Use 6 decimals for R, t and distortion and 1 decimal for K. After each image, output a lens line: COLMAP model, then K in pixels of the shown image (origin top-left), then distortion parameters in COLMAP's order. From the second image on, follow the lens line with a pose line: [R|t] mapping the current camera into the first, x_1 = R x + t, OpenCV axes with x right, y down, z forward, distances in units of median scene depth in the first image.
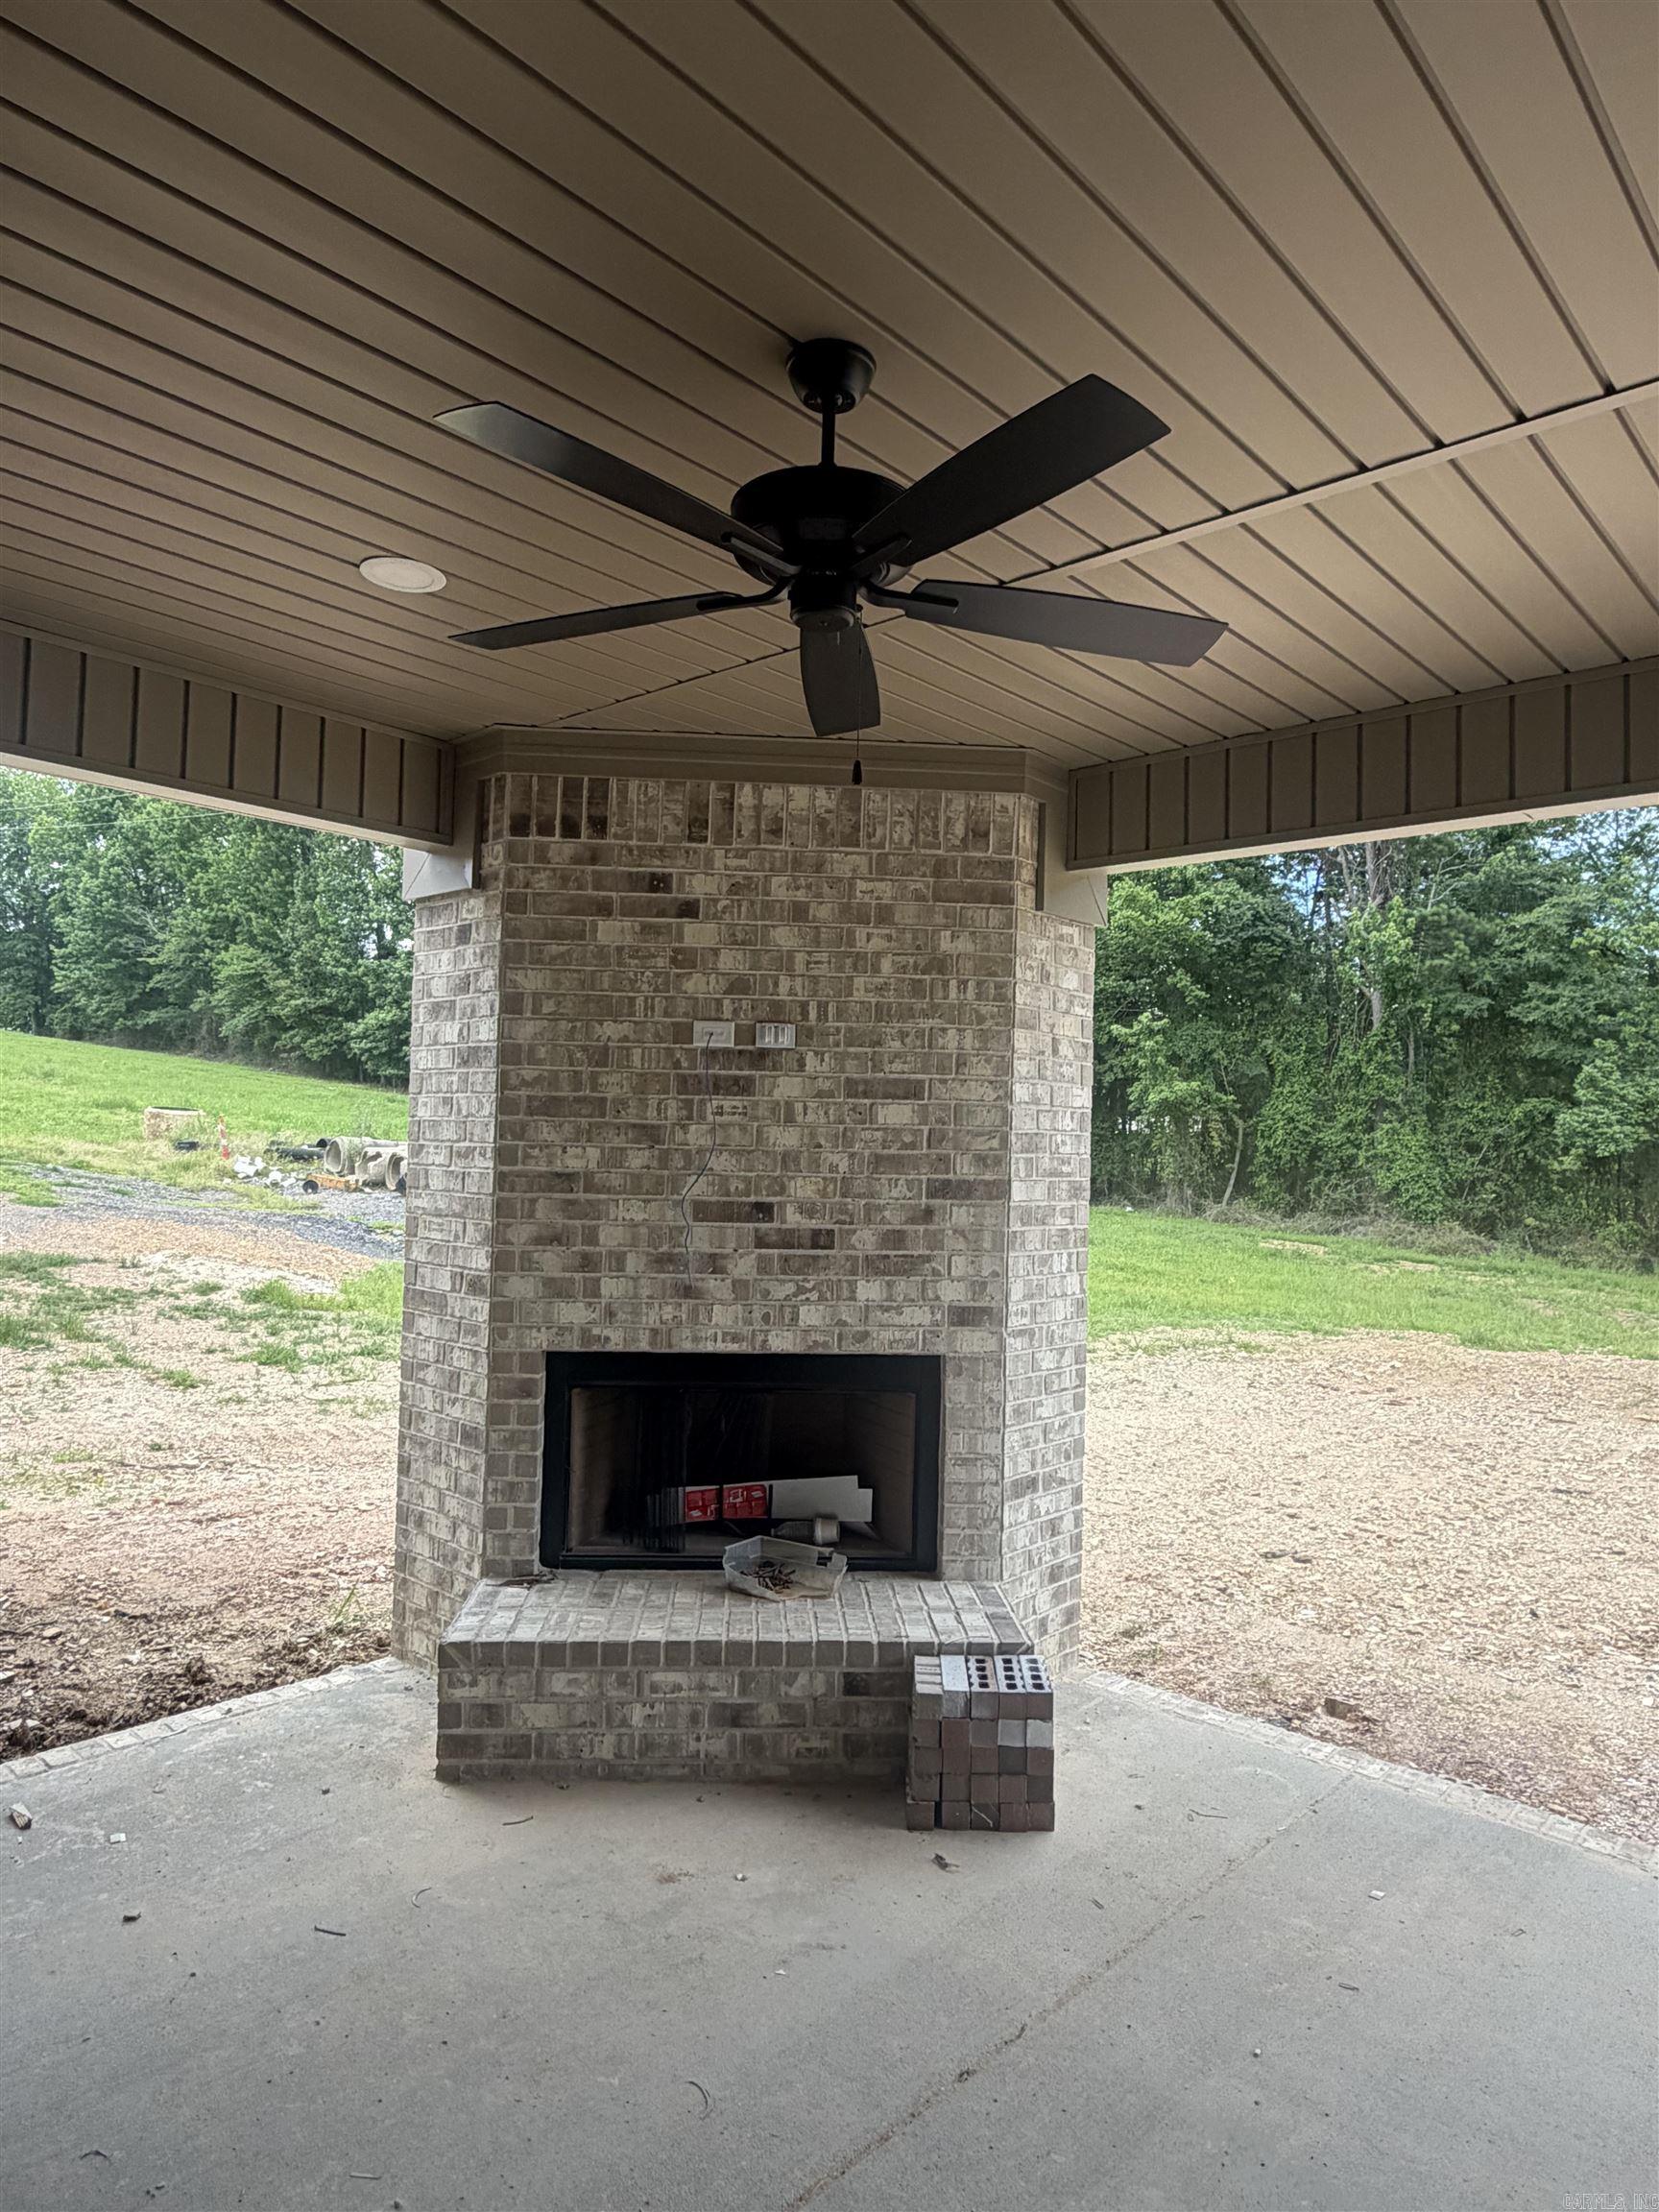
lens RADIAL K [[1378.6, 0, 828.2], [0, 1378.6, 1108.1], [0, 0, 1]] dist [-0.003398, 0.002356]
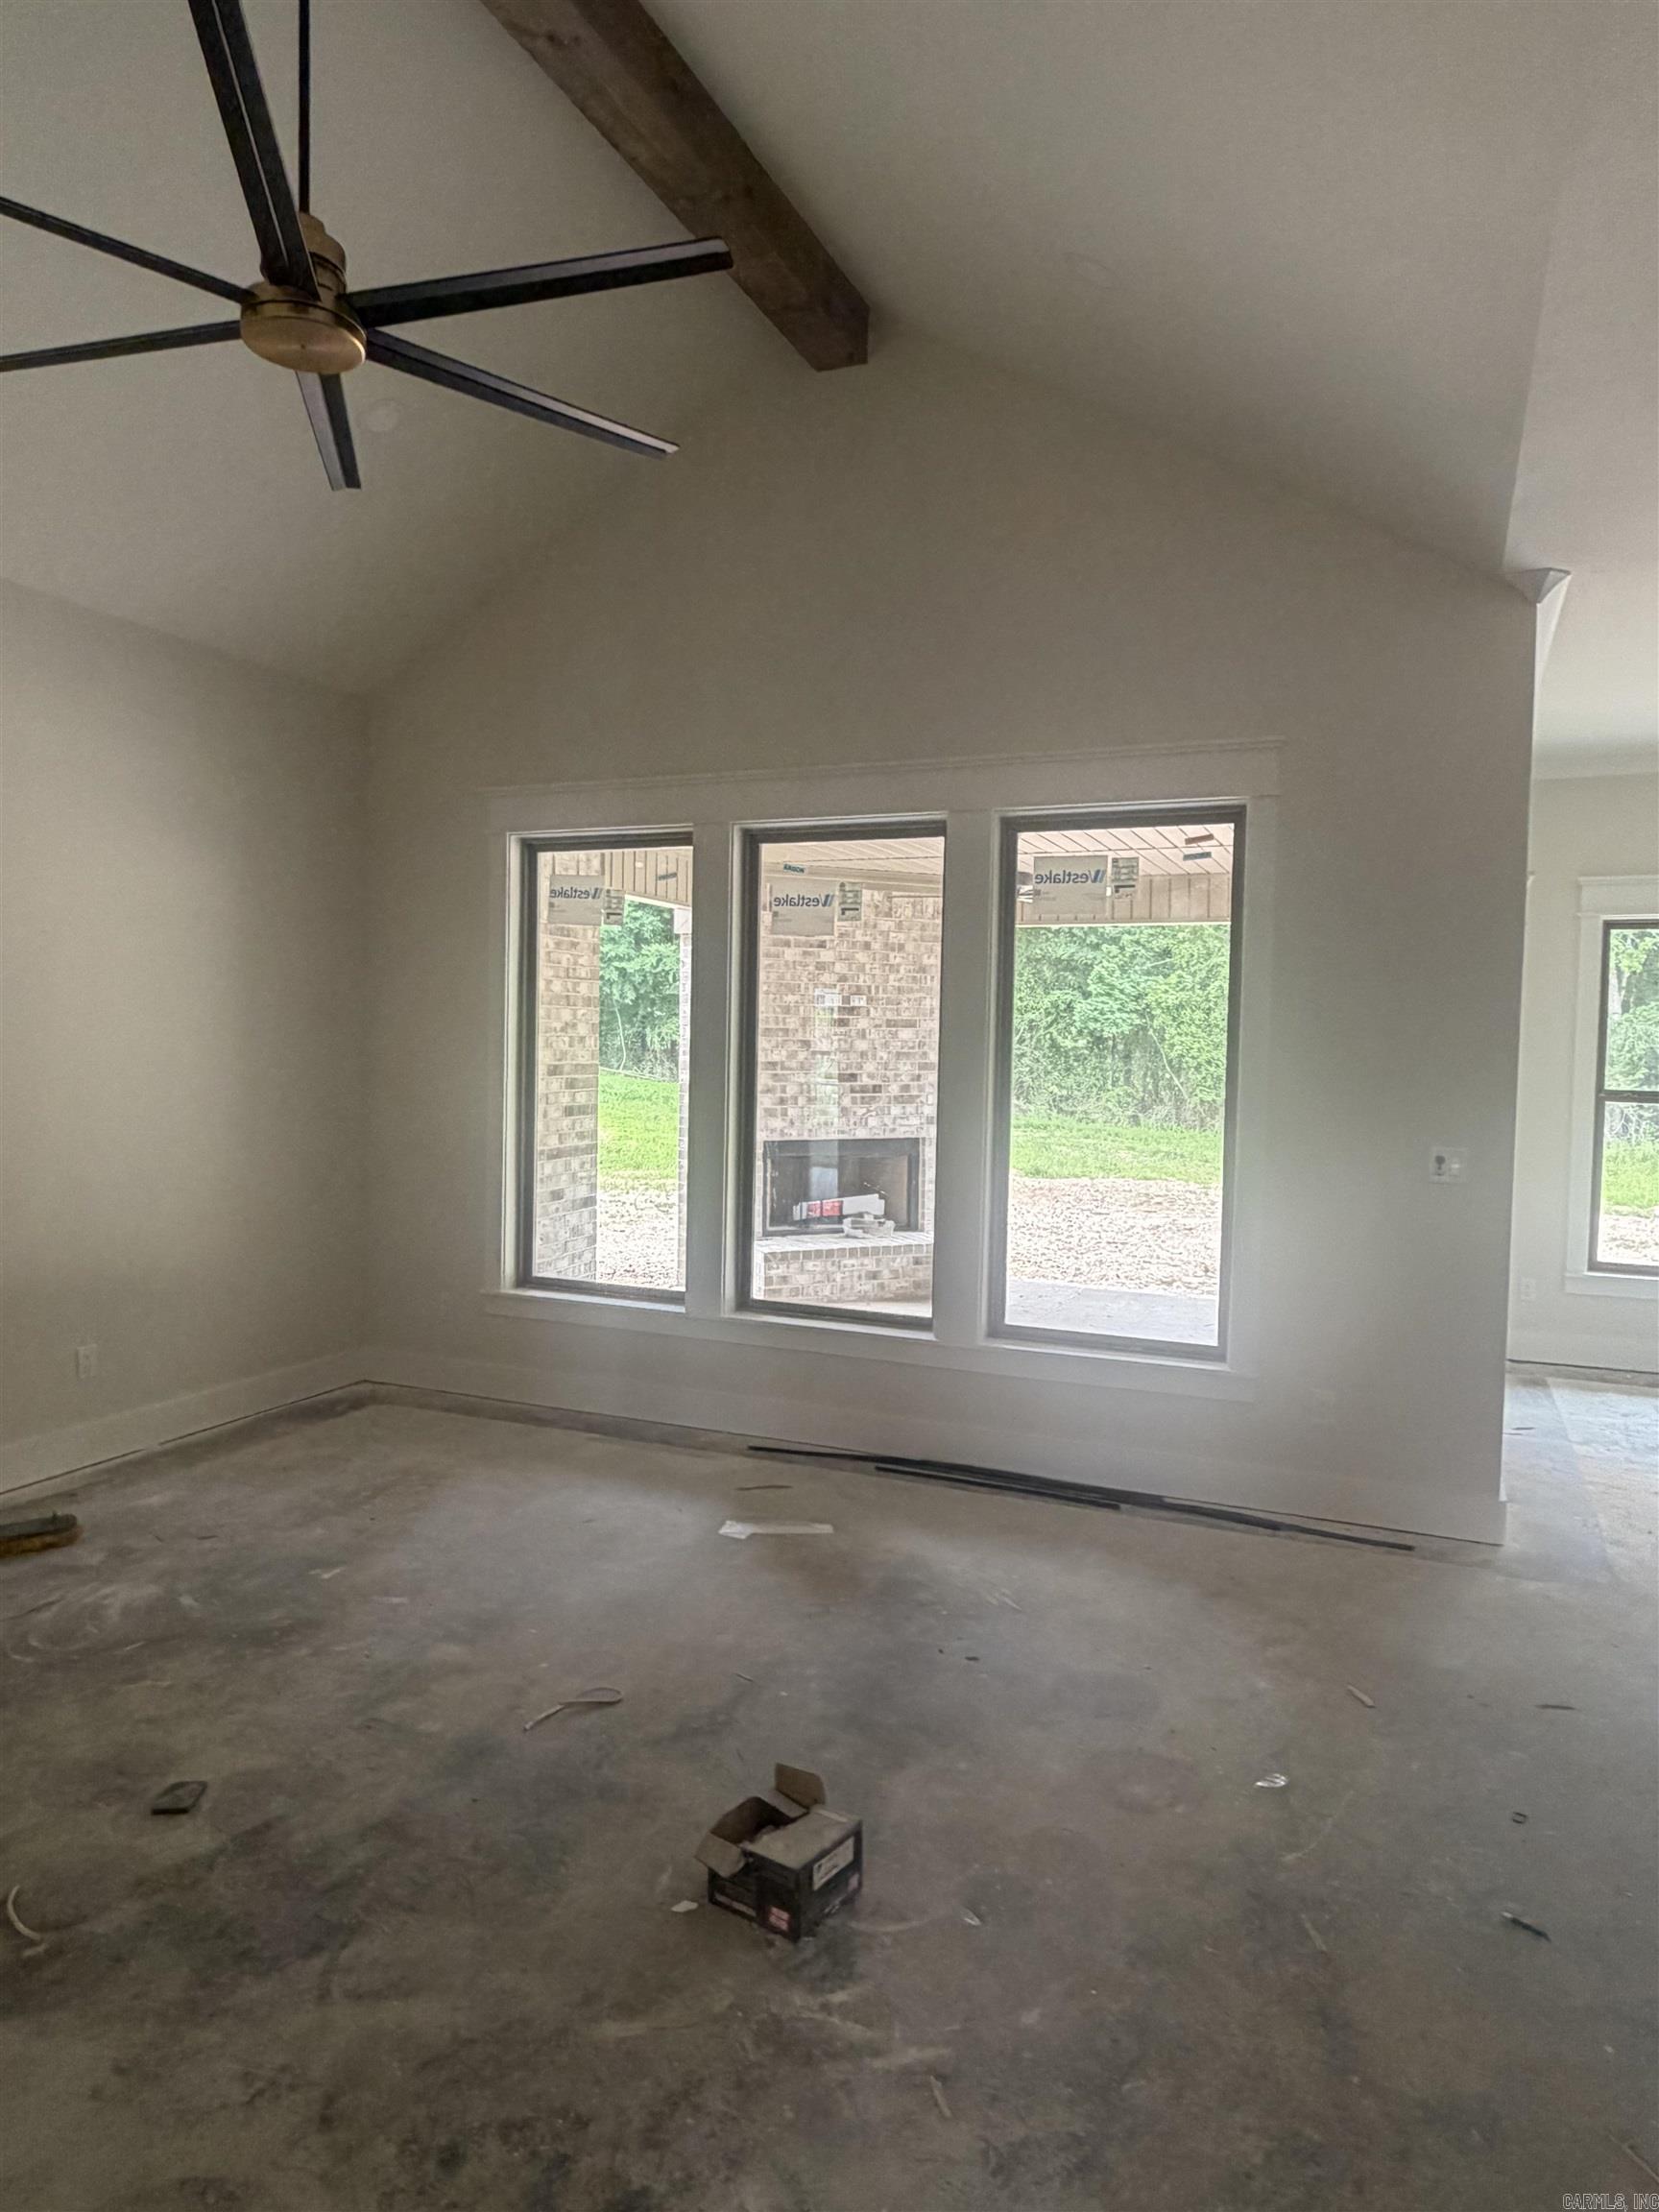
lens RADIAL K [[1378.6, 0, 834.9], [0, 1378.6, 1096.8], [0, 0, 1]] dist [-0.003398, 0.002356]
pose [[0.945933, -0.022550, 0.323576, -0.815160], [-0.002808, 0.996974, 0.077687, -0.070538], [-0.324349, -0.074395, 0.943008, -1.151272]]
